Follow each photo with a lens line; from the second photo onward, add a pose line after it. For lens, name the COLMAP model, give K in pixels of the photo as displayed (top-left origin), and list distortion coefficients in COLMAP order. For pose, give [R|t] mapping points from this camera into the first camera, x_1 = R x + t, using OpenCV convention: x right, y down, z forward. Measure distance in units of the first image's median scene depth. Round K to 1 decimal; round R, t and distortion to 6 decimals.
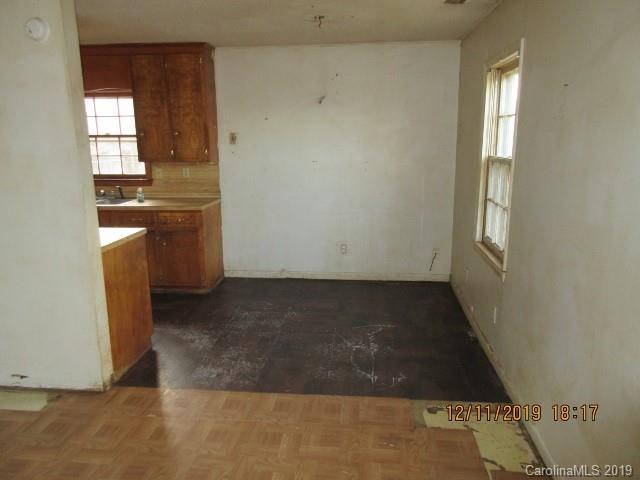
lens RADIAL K [[471.3, 0, 323.0], [0, 471.3, 242.6], [0, 0, 1]] dist [-0.008851, 0.001945]
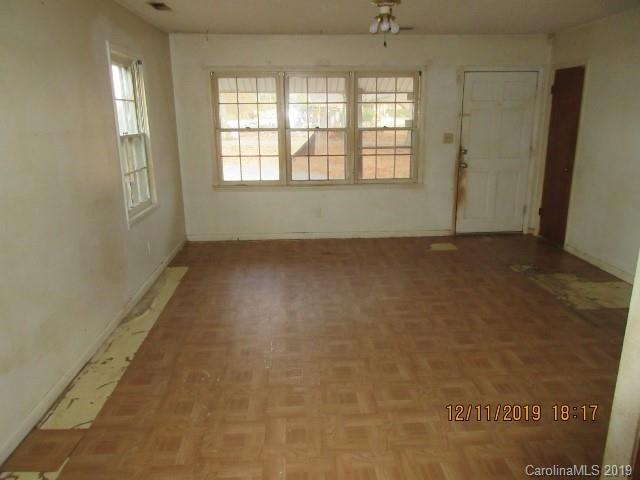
lens RADIAL K [[471.3, 0, 320.9], [0, 471.3, 240.8], [0, 0, 1]] dist [-0.008851, 0.001945]
pose [[-0.987531, 0.046002, -0.150550, -0.022375], [-0.028571, 0.888092, 0.458777, -0.172491], [0.154807, 0.457358, -0.875705, 0.789814]]
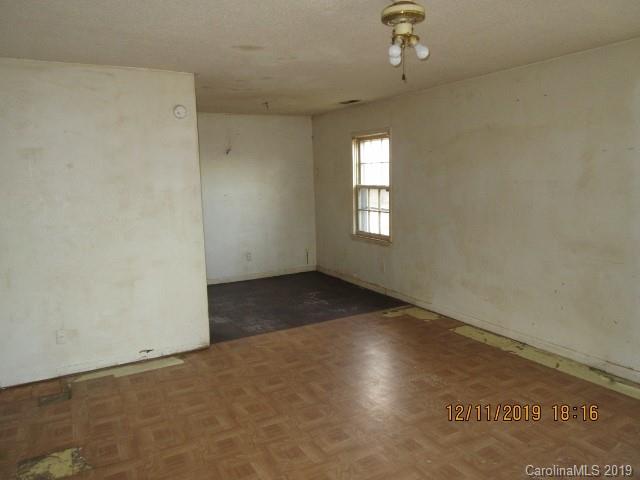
lens RADIAL K [[471.3, 0, 319.3], [0, 471.3, 238.1], [0, 0, 1]] dist [-0.008851, 0.001945]
pose [[0.820305, -0.092318, 0.564426, -0.597239], [0.146871, 0.987794, -0.051890, 0.064445], [-0.552746, 0.125464, 0.823851, -0.275026]]
